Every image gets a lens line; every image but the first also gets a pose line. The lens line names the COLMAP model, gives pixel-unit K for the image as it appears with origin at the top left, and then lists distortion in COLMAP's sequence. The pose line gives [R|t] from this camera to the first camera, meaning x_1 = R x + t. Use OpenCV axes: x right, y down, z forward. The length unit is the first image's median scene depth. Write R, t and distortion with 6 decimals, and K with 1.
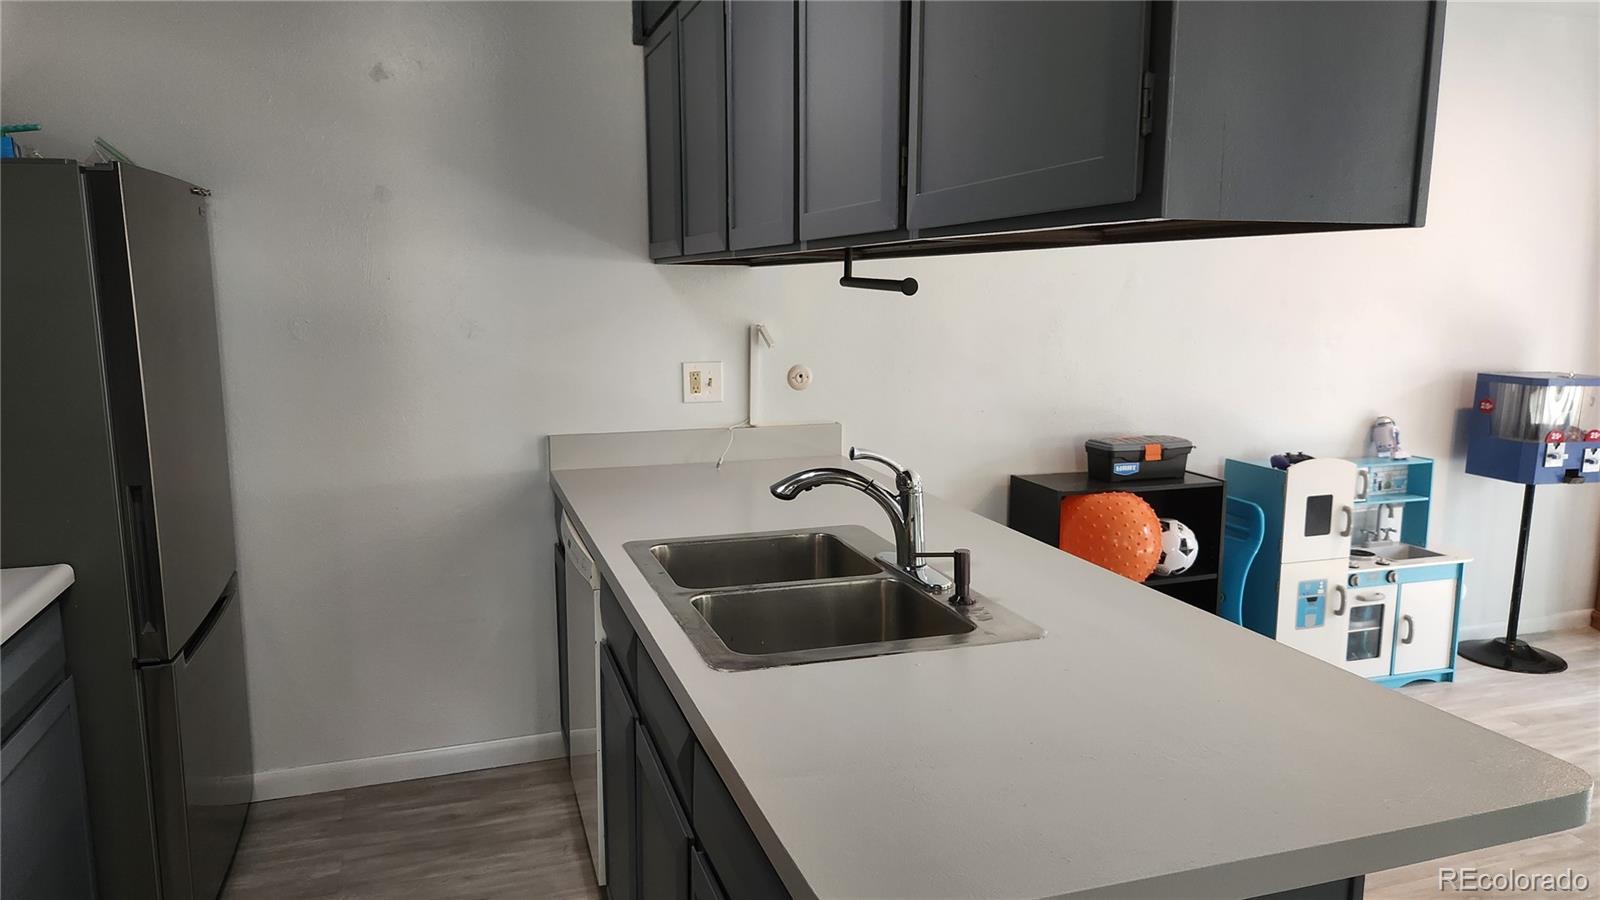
lens RADIAL K [[1069.8, 0, 786.6], [0, 1069.8, 459.5], [0, 0, 1]] dist [0.084279, -0.082313]
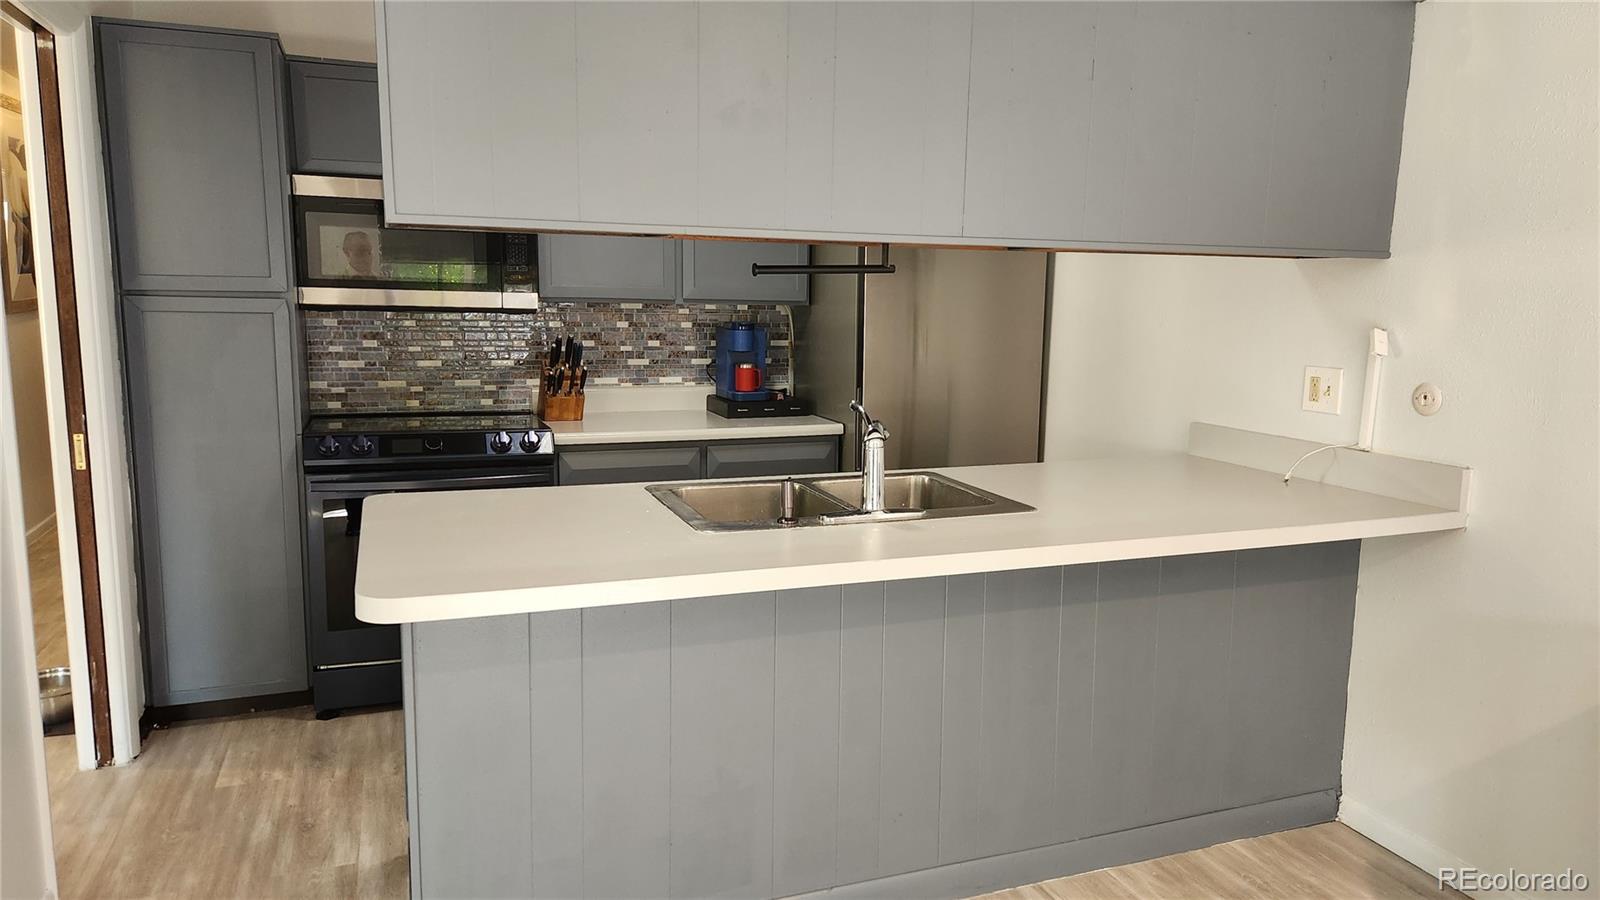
lens RADIAL K [[1069.8, 0, 811.5], [0, 1069.8, 447.3], [0, 0, 1]] dist [0.084279, -0.082313]
pose [[0.052376, 0.146685, -0.987796, 0.859402], [-0.178089, 0.974669, 0.135293, -0.078260], [0.982619, 0.168829, 0.077172, 0.570063]]
